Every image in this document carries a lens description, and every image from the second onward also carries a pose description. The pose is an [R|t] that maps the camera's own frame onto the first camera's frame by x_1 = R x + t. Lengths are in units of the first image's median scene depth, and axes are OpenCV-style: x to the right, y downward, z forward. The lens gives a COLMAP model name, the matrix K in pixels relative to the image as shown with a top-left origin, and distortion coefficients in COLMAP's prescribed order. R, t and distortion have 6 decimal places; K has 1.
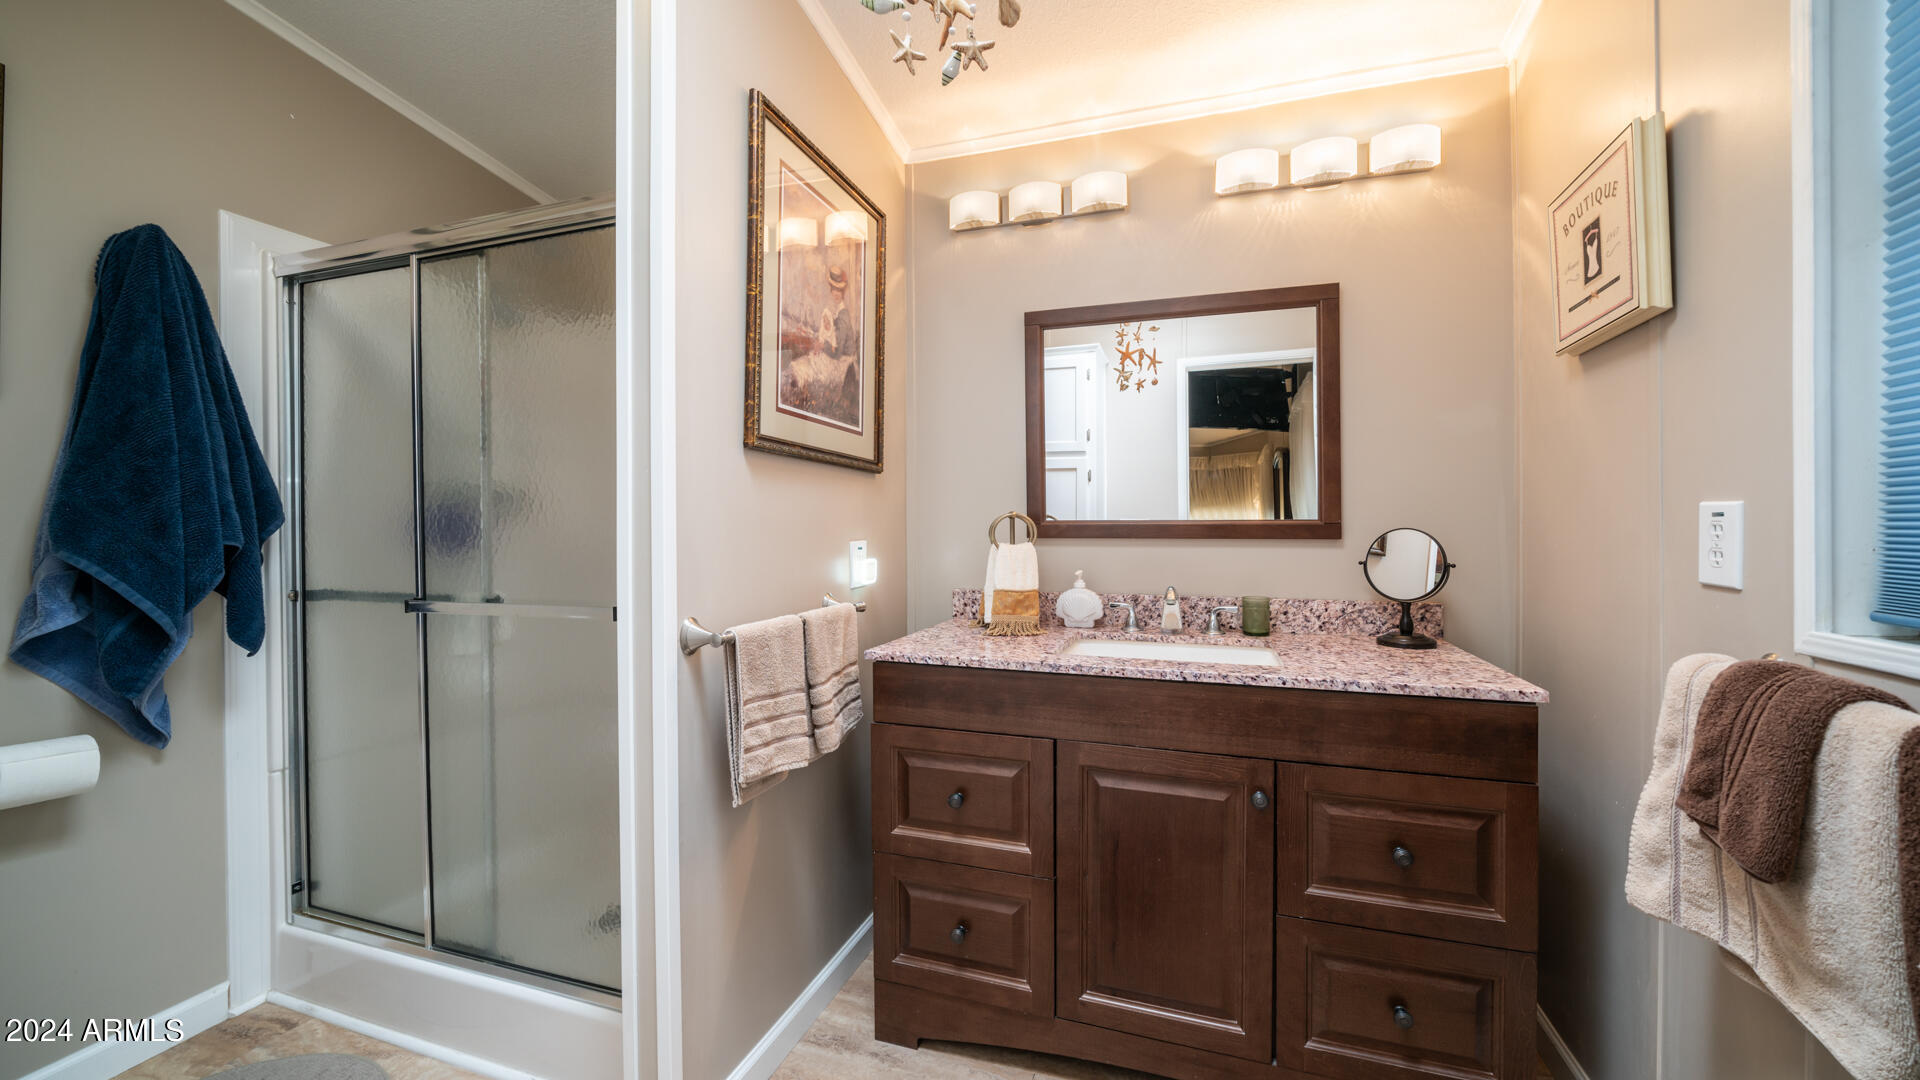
lens RADIAL K [[703.9, 0, 1046.6], [0, 703.9, 535.1], [0, 0, 1]] dist [-0.010001, 0.000213]
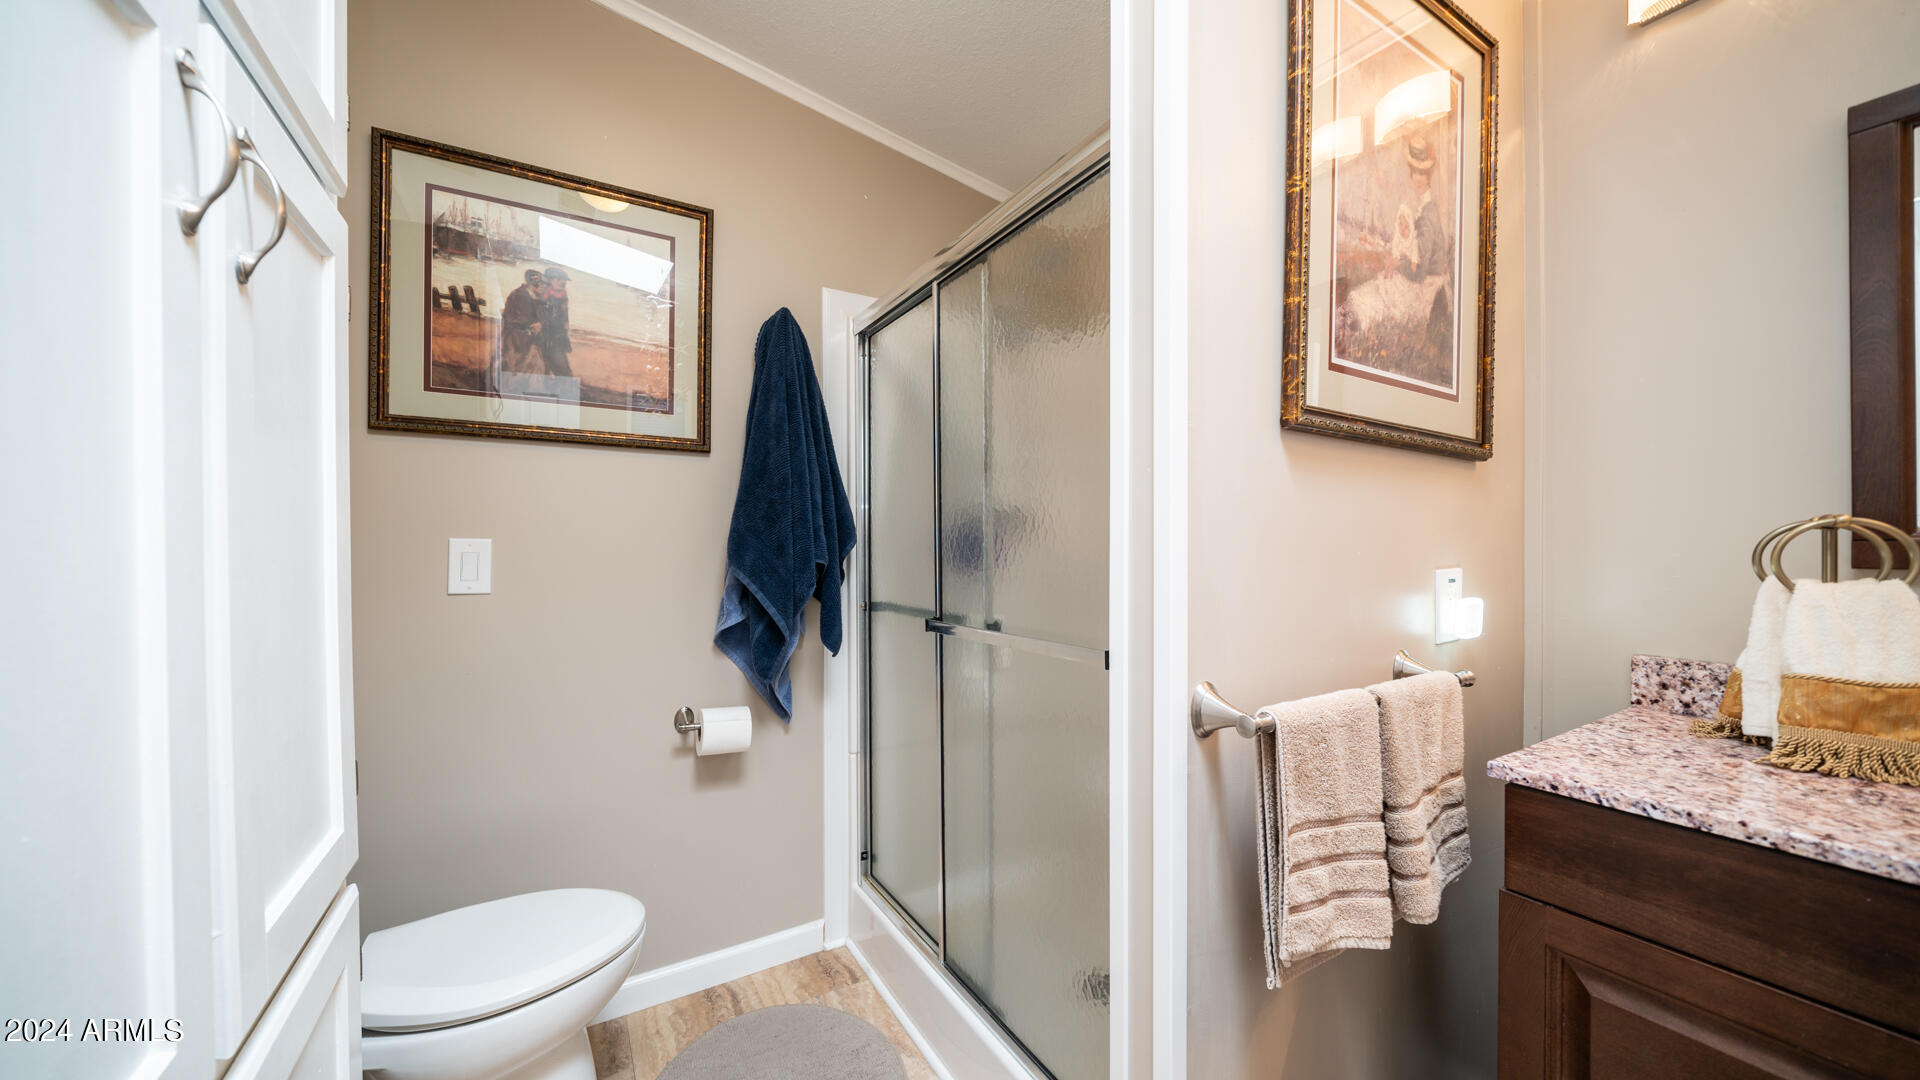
lens RADIAL K [[661.6, 0, 938.0], [0, 661.6, 551.5], [0, 0, 1]] dist [-0.001311, -0.000098]
pose [[0.691161, 0.004975, -0.722683, -0.194875], [-0.005884, 0.999982, 0.001256, -0.006674], [0.722676, 0.003384, 0.691178, 0.322584]]
